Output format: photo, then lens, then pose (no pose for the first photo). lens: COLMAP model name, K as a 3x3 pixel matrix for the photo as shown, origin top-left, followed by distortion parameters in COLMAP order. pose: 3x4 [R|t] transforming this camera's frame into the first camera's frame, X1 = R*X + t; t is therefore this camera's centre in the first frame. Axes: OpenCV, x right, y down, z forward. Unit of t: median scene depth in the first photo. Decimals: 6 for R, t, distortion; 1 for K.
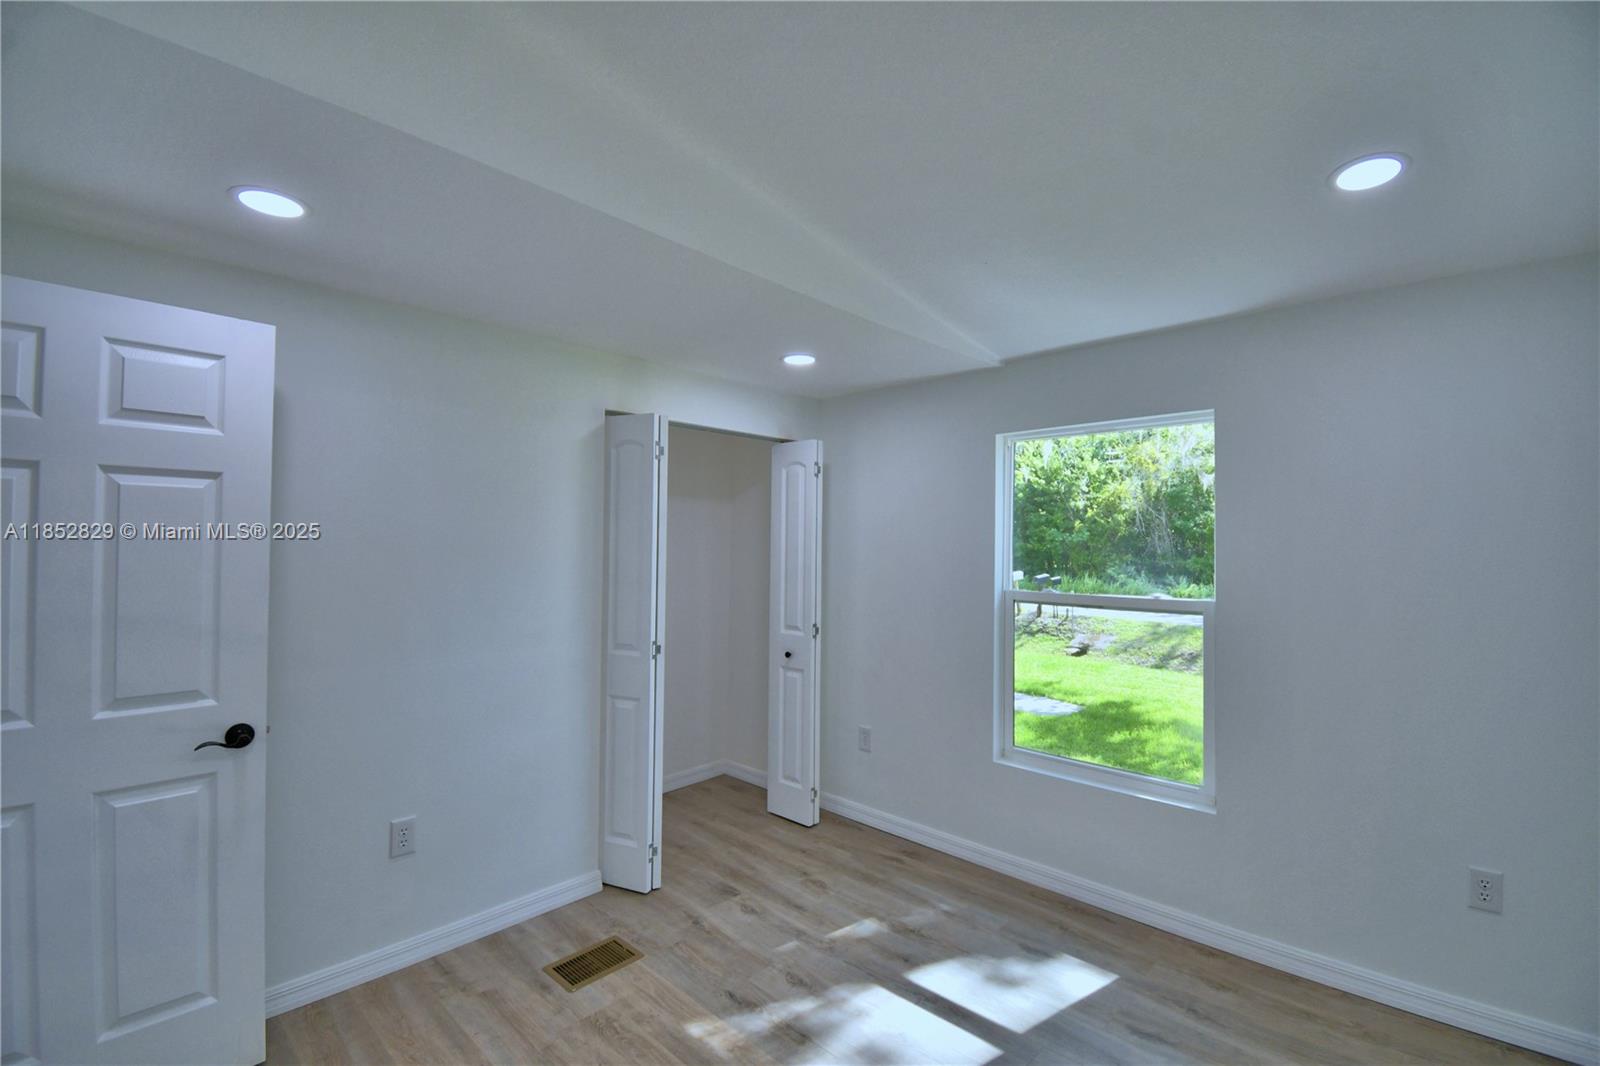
lens RADIAL K [[701.5, 0, 795.7], [0, 701.5, 531.6], [0, 0, 1]] dist [0.020653, -0.026245]
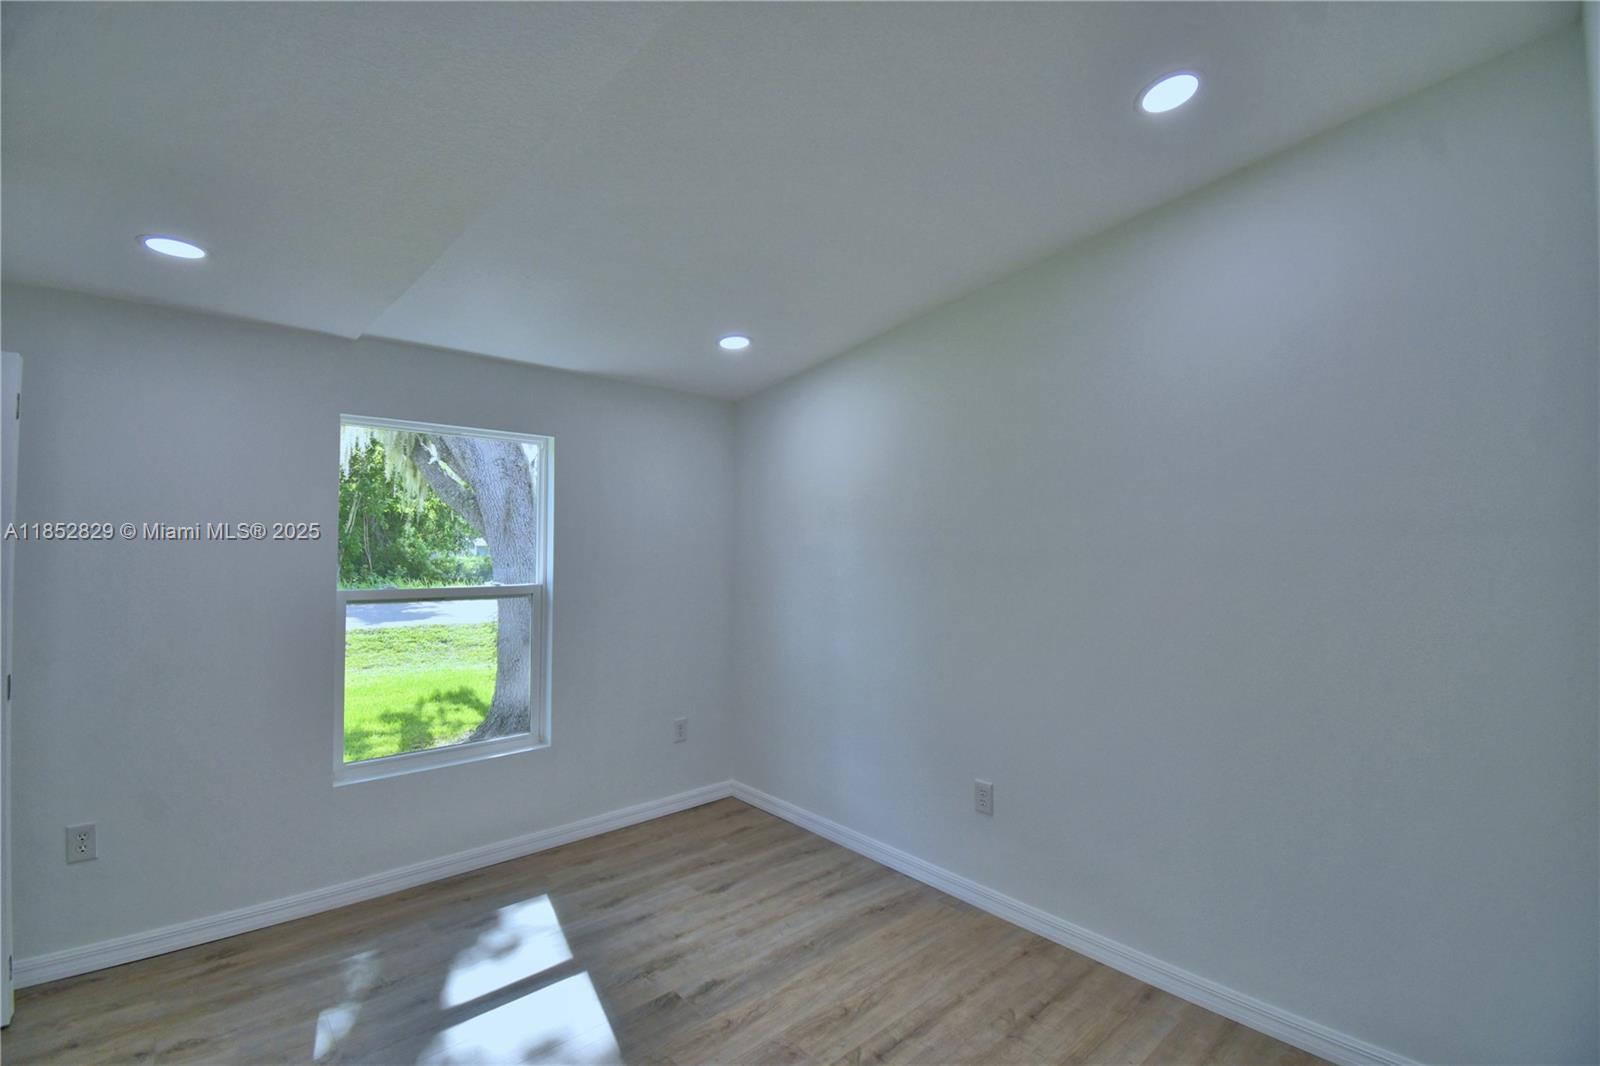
lens RADIAL K [[701.5, 0, 795.7], [0, 701.5, 531.6], [0, 0, 1]] dist [0.020653, -0.026245]
pose [[0.086160, 0.010432, 0.996227, -0.660471], [-0.027630, 0.999586, -0.008077, -0.000759], [-0.995898, -0.026830, 0.086412, 0.432266]]
